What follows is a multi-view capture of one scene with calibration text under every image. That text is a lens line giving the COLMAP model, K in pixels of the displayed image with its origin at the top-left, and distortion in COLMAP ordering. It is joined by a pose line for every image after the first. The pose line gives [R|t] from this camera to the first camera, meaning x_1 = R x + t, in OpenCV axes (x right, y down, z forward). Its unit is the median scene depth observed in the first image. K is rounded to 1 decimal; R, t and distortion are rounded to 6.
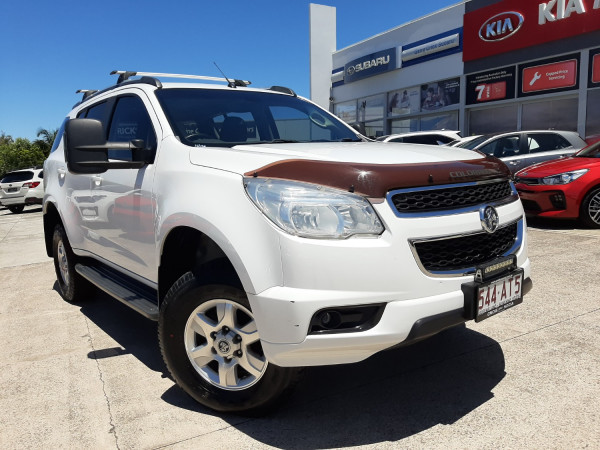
lens RADIAL K [[468.6, 0, 300.1], [0, 468.6, 222.3], [0, 0, 1]] dist [0.048761, -0.099276]
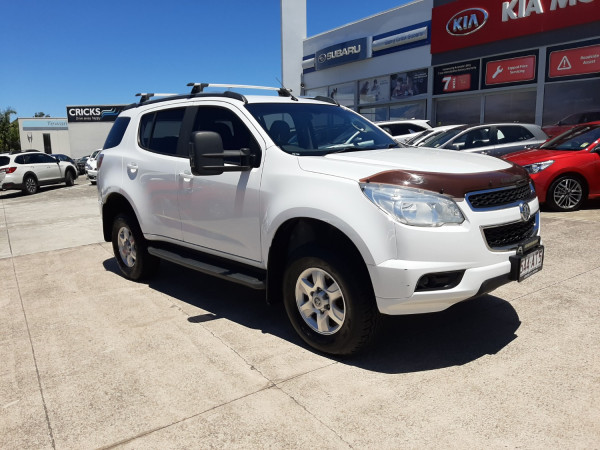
lens RADIAL K [[463.5, 0, 298.1], [0, 463.5, 227.3], [0, 0, 1]] dist [0.051286, -0.105961]
pose [[0.996168, -0.011738, 0.086671, -0.061017], [0.007362, 0.998690, 0.050633, -0.005117], [-0.087152, -0.049801, 0.994949, -0.052710]]
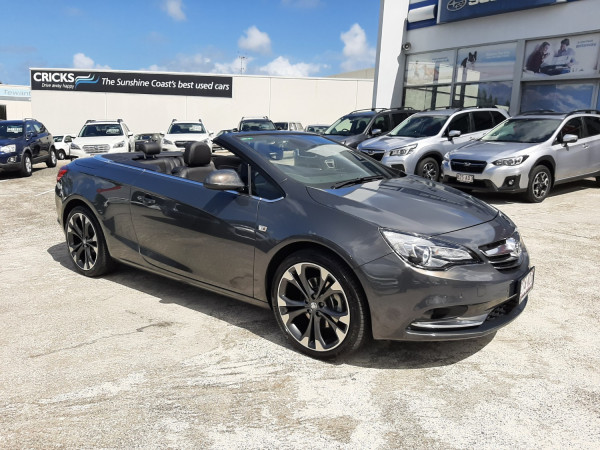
lens RADIAL K [[471.9, 0, 296.7], [0, 471.9, 223.3], [0, 0, 1]] dist [0.045107, -0.105673]
pose [[0.986942, 0.030928, 0.158082, -0.338250], [-0.040738, 0.997415, 0.059198, -0.071499], [-0.155842, -0.064865, 0.985650, 0.577306]]
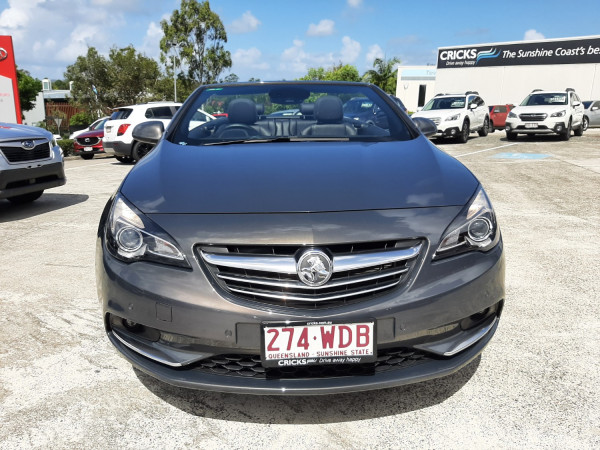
lens RADIAL K [[471.9, 0, 296.7], [0, 471.9, 223.3], [0, 0, 1]] dist [0.045107, -0.105673]
pose [[0.766746, 0.193537, -0.612082, -0.134407], [-0.111321, 0.979112, 0.170140, -0.083031], [0.632225, -0.062316, 0.772275, 0.684641]]
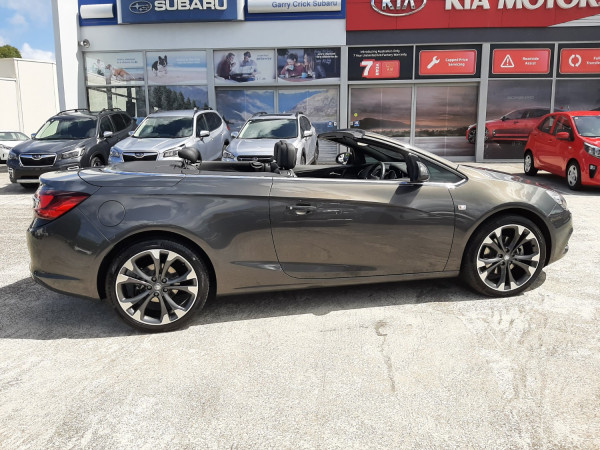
lens RADIAL K [[463.5, 0, 298.1], [0, 463.5, 227.3], [0, 0, 1]] dist [0.051286, -0.105961]
pose [[0.541655, -0.136460, 0.829451, -0.591729], [0.104776, 0.990000, 0.094451, -0.078810], [-0.834046, 0.035747, 0.550536, 0.735491]]
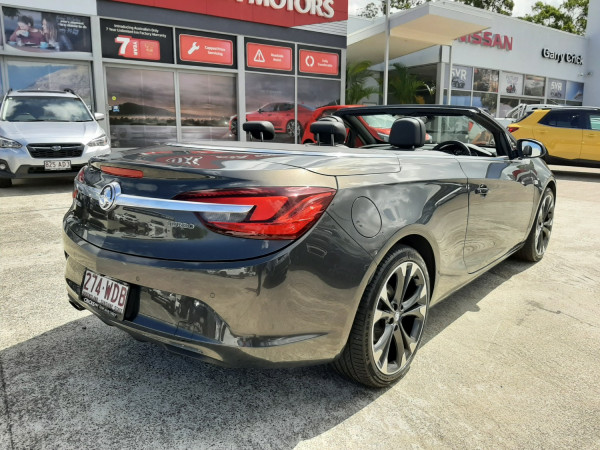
lens RADIAL K [[471.9, 0, 296.7], [0, 471.9, 223.3], [0, 0, 1]] dist [0.045107, -0.105673]
pose [[-0.111567, -0.164186, 0.980100, -0.593196], [0.126801, 0.975843, 0.177907, -0.101513], [-0.985634, 0.144126, -0.088053, 0.978349]]
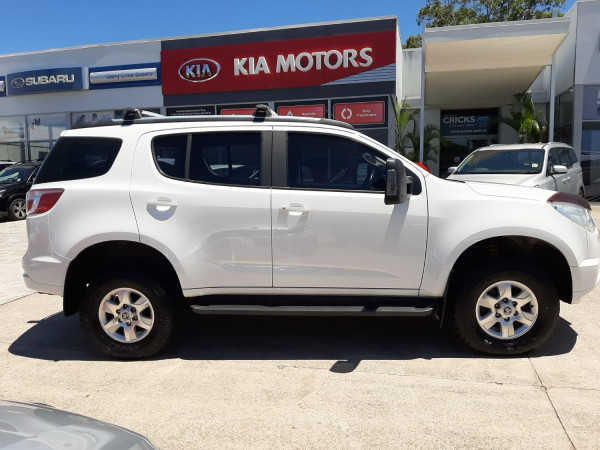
lens RADIAL K [[463.5, 0, 298.1], [0, 463.5, 227.3], [0, 0, 1]] dist [0.051286, -0.105961]
pose [[0.684249, -0.062852, 0.726535, -0.290119], [0.089810, 0.995958, 0.001577, -0.013524], [-0.723698, 0.064171, 0.687127, 0.071617]]
